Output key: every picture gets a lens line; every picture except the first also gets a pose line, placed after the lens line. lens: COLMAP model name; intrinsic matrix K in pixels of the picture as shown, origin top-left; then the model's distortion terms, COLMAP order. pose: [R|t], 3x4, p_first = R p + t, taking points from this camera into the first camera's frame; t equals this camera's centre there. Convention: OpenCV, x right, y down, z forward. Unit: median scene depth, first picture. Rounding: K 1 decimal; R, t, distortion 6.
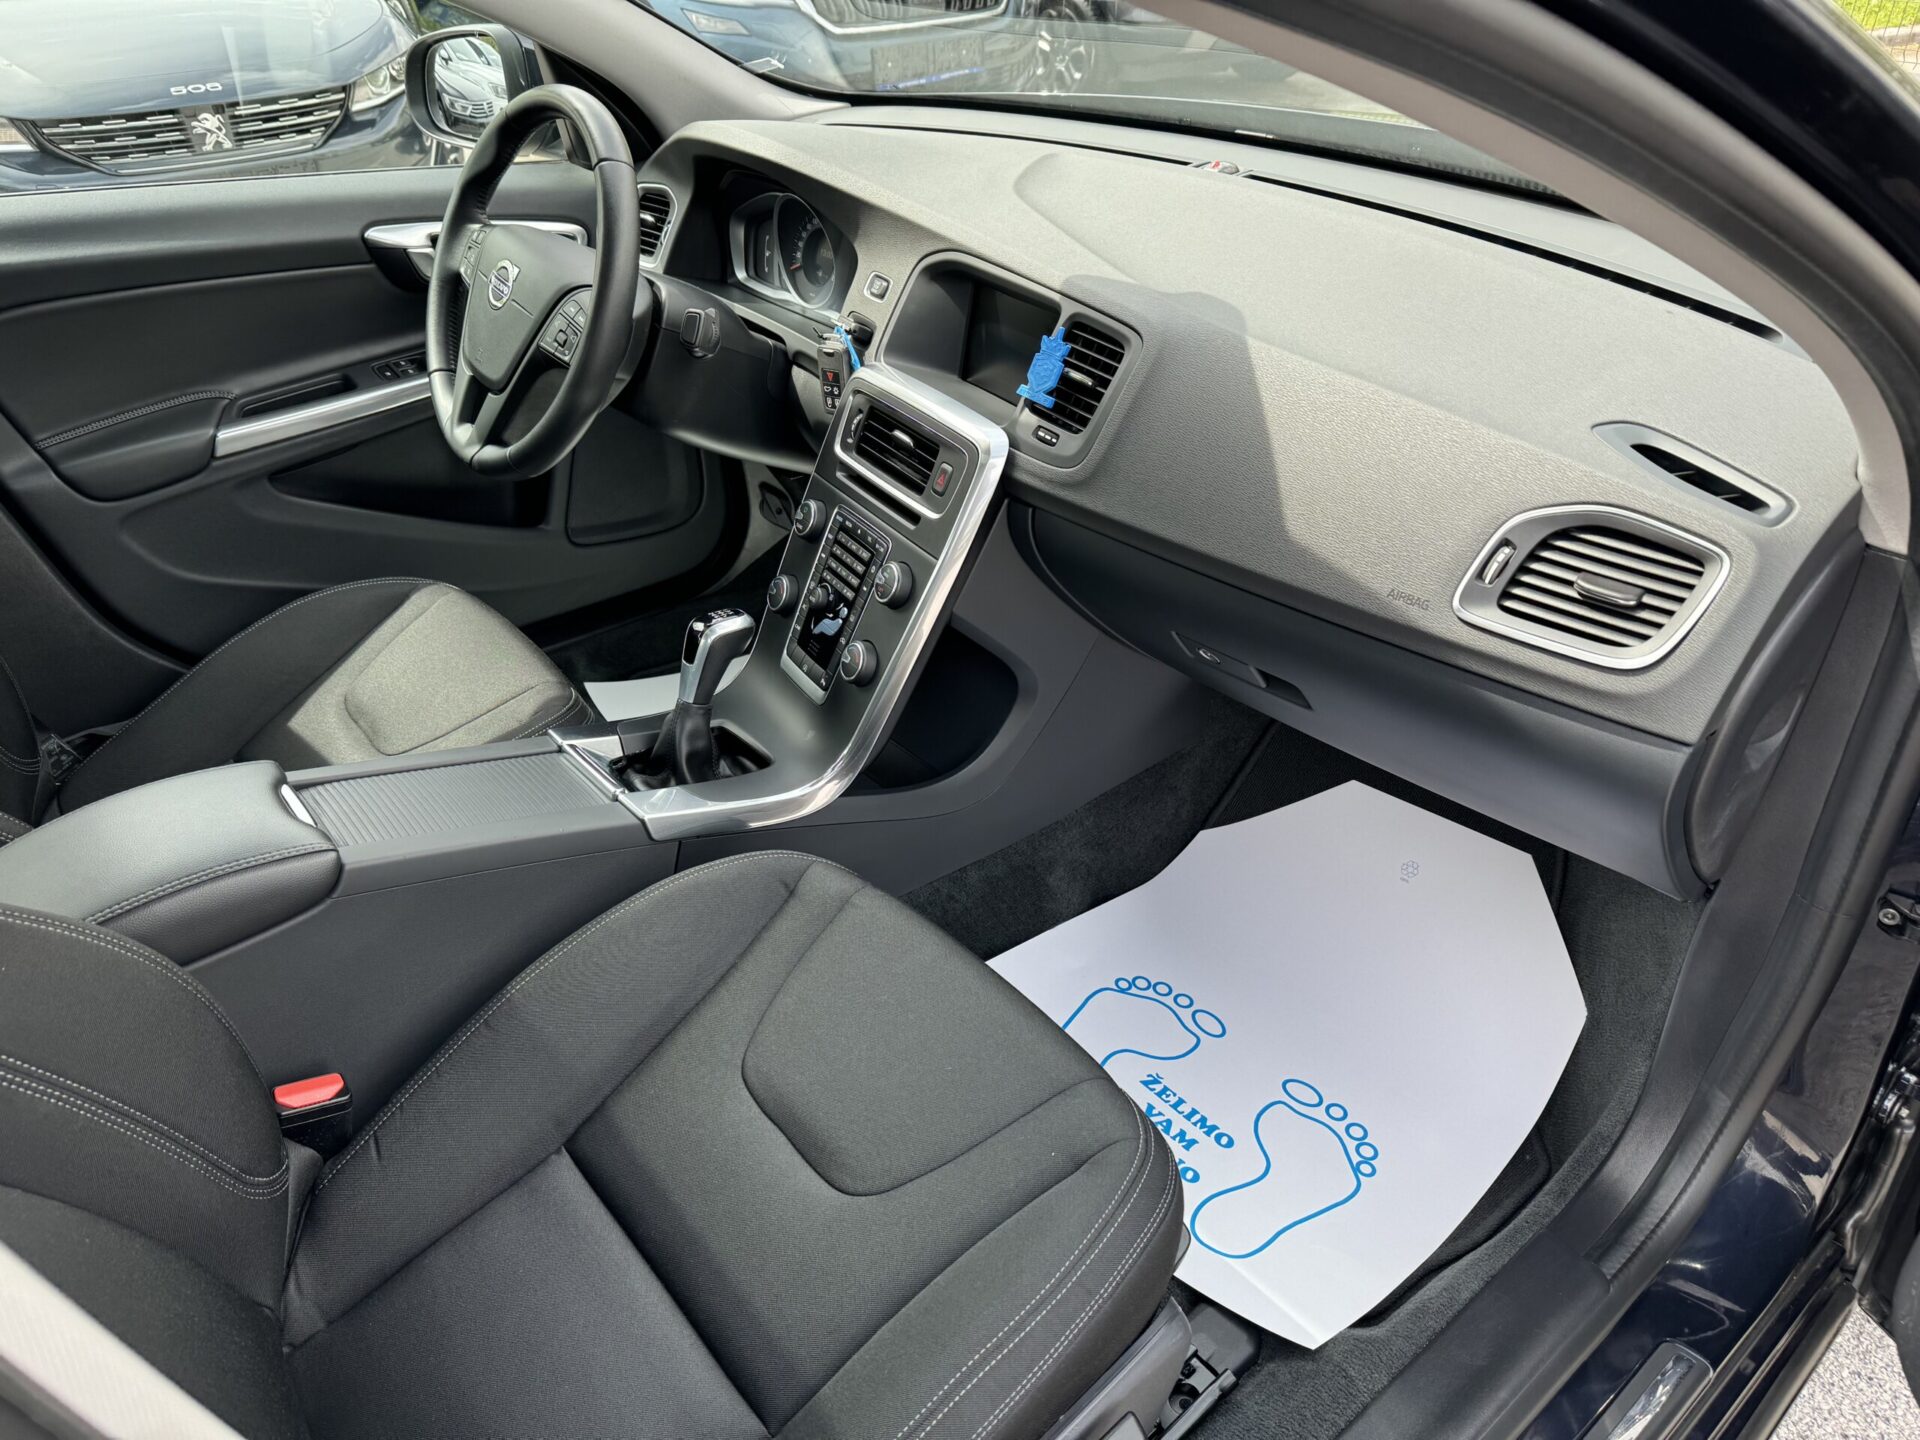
lens RADIAL K [[1360.3, 0, 960.2], [0, 1360.3, 695.8], [0, 0, 1]] dist [0.041362, -0.079847]
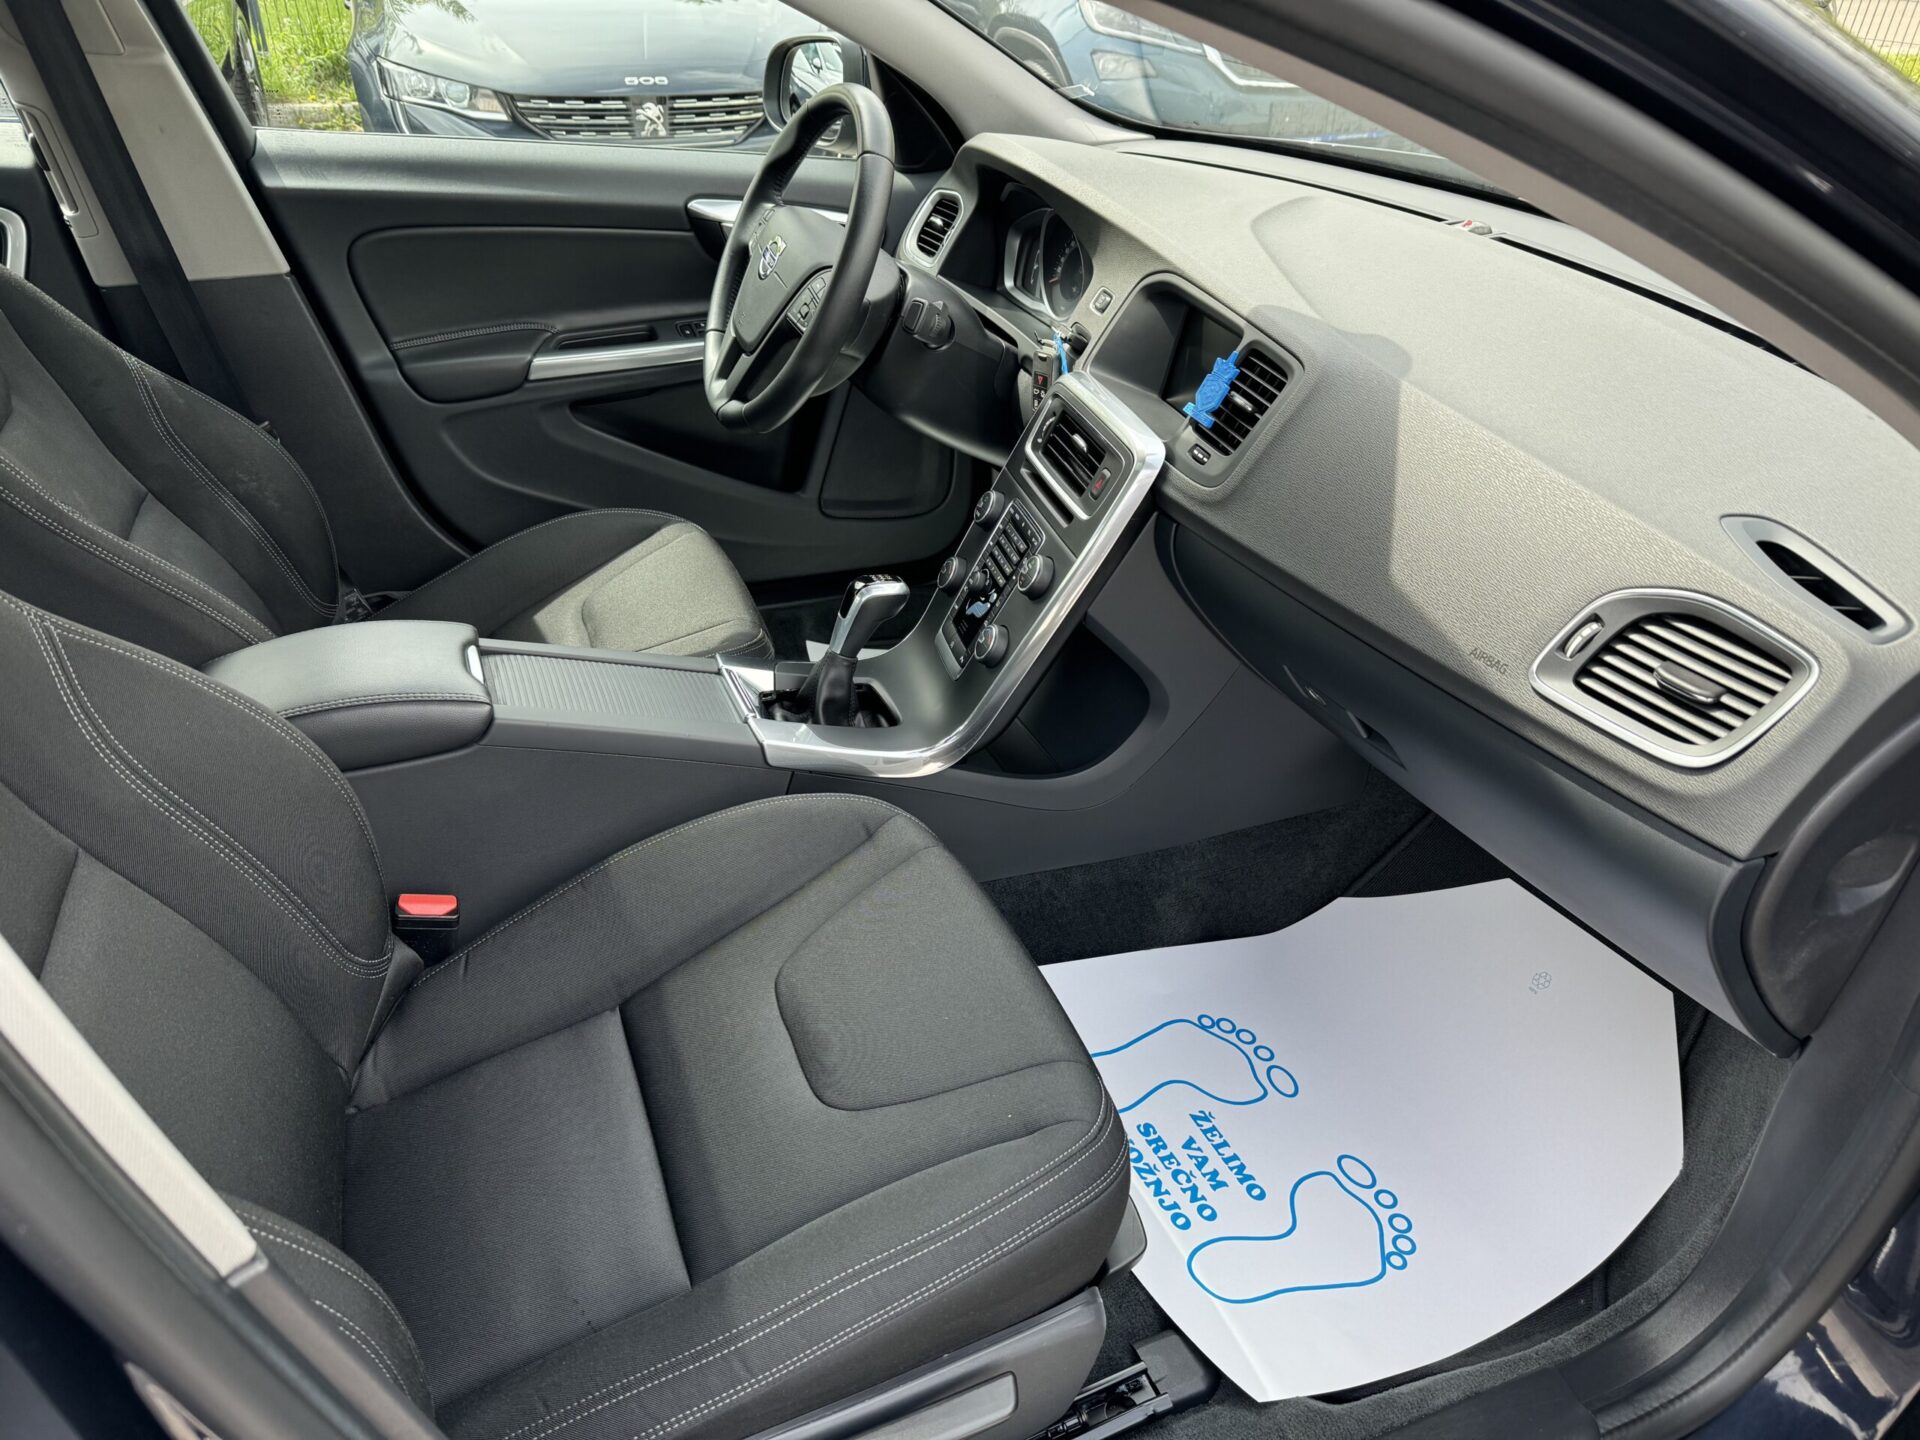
lens RADIAL K [[1356.9, 0, 960.0], [0, 1356.9, 720.0], [0, 0, 1]] dist [0.037960, -0.079956]
pose [[0.950718, 0.199406, -0.237428, 0.155913], [-0.204212, 0.978917, 0.004439, 0.031645], [0.233307, 0.044266, 0.971395, -0.018245]]
